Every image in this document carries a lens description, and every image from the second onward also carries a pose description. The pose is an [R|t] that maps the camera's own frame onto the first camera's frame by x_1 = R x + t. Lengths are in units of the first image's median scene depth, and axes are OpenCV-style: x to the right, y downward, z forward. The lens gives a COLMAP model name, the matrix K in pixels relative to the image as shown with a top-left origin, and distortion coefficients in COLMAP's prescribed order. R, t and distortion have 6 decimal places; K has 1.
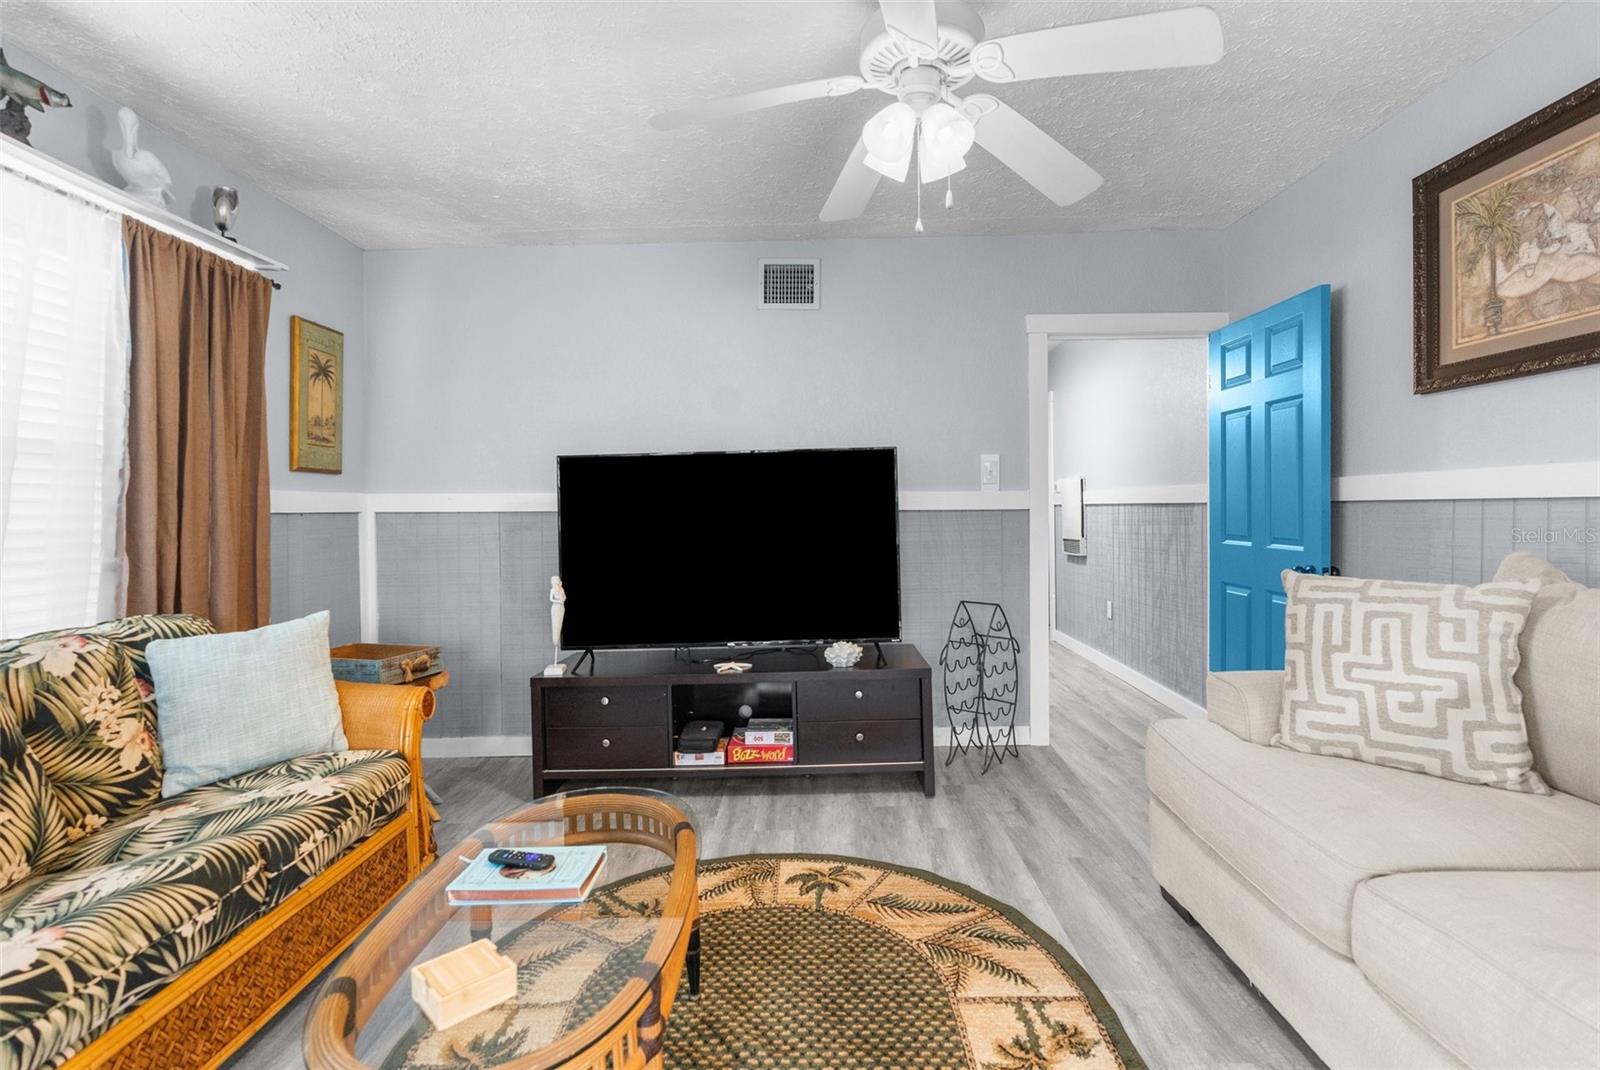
lens RADIAL K [[751.0, 0, 802.4], [0, 751.0, 513.6], [0, 0, 1]] dist [-0.008852, -0.000060]
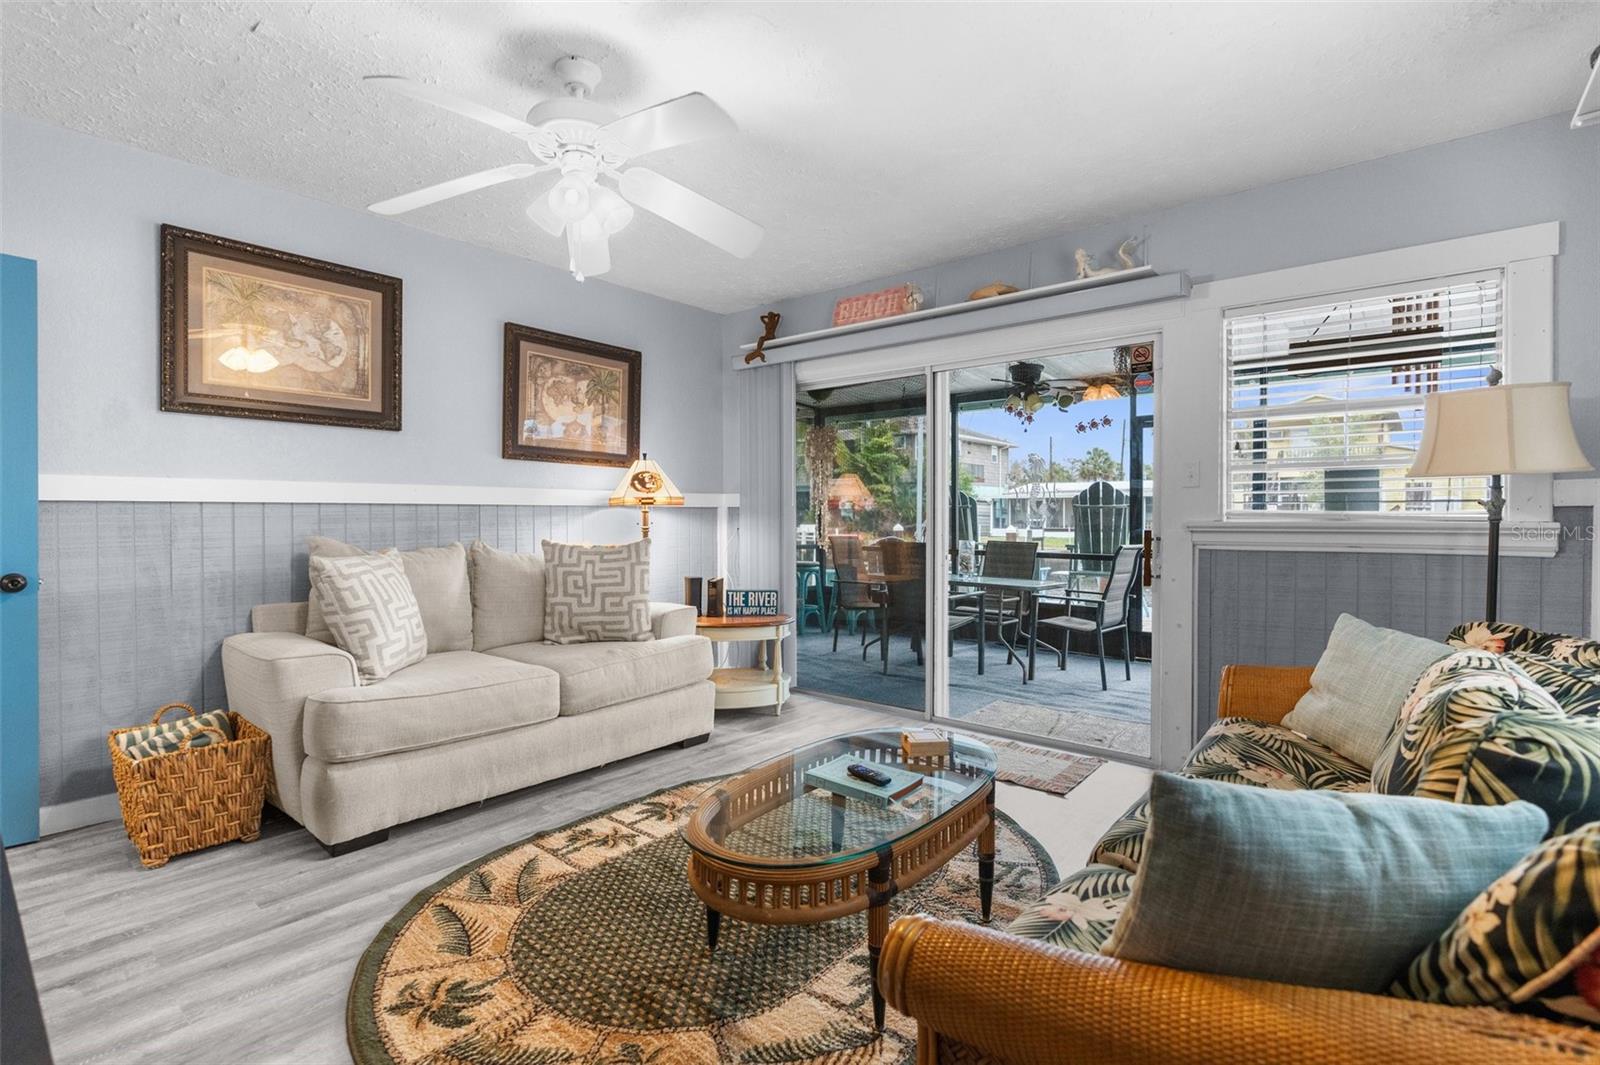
lens RADIAL K [[756.6, 0, 793.3], [0, 756.6, 537.5], [0, 0, 1]] dist [-0.002489, 0.000273]
pose [[-0.765389, -0.012144, 0.643453, -0.831069], [0.011806, 0.999389, 0.032904, 0.011507], [-0.643459, 0.032781, -0.764778, 1.554122]]
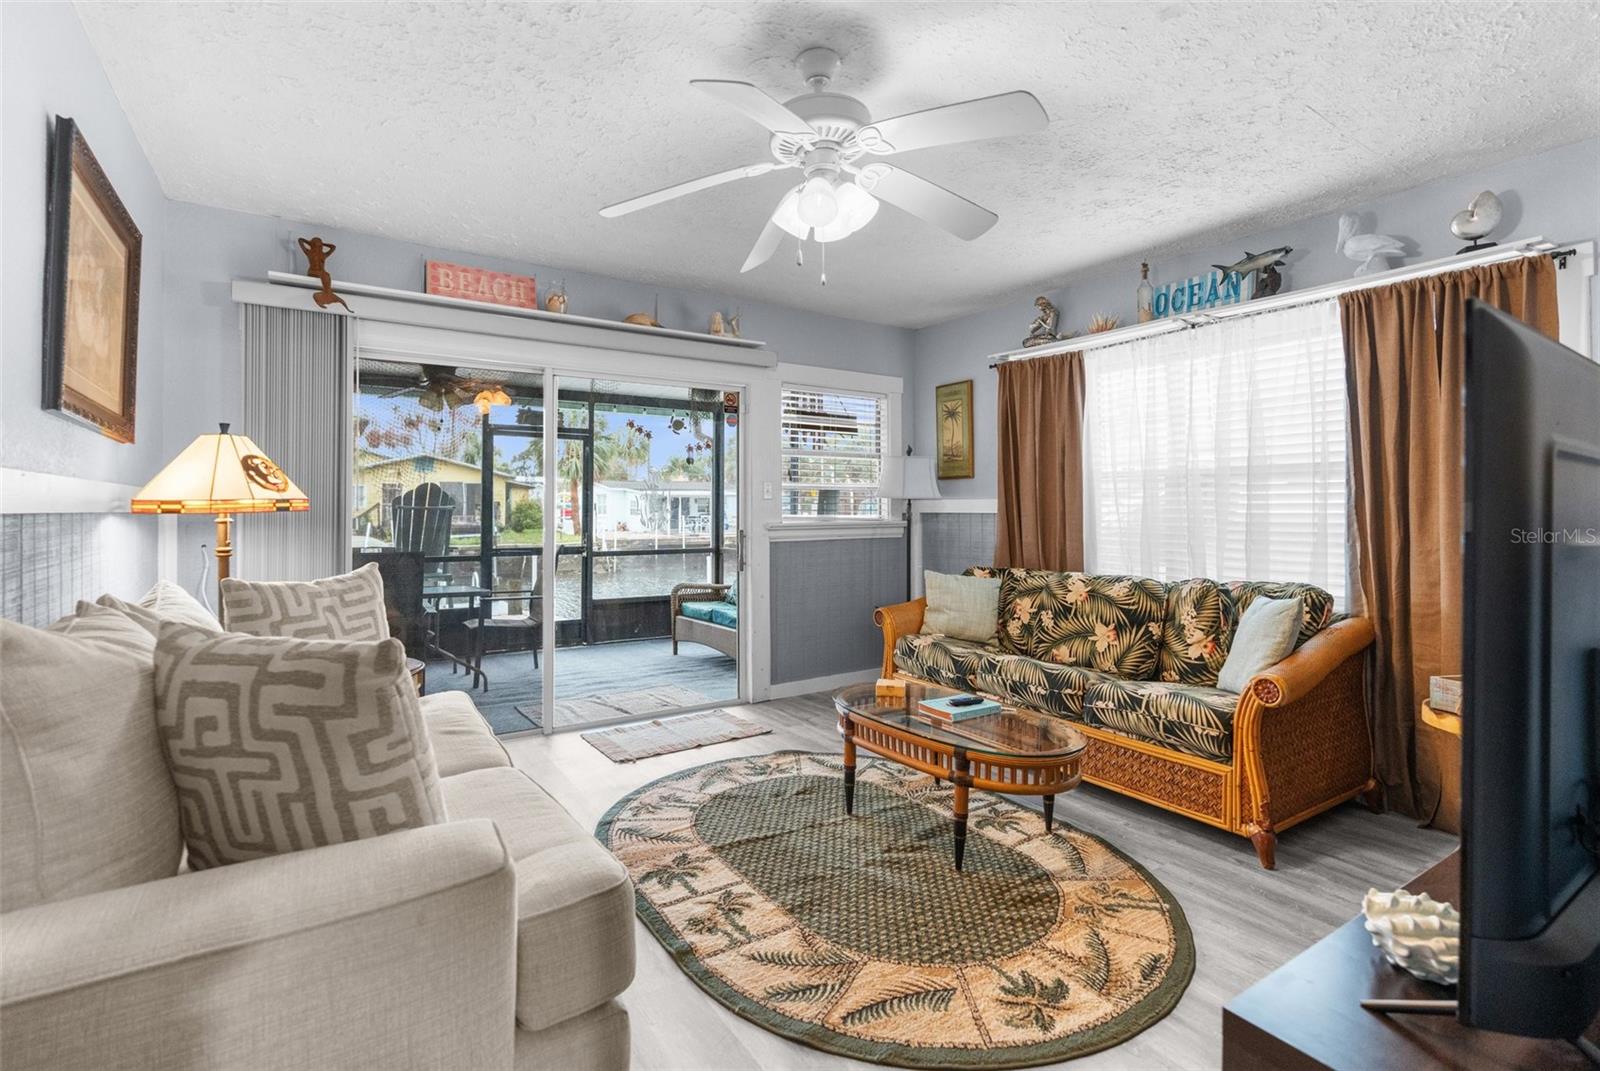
lens RADIAL K [[751.0, 0, 802.4], [0, 751.0, 514.1], [0, 0, 1]] dist [-0.008852, -0.000060]
pose [[-0.827163, 0.013760, -0.561793, 0.756536], [0.004655, 0.999834, 0.017636, -0.026912], [0.561942, 0.011972, -0.827090, 1.744719]]
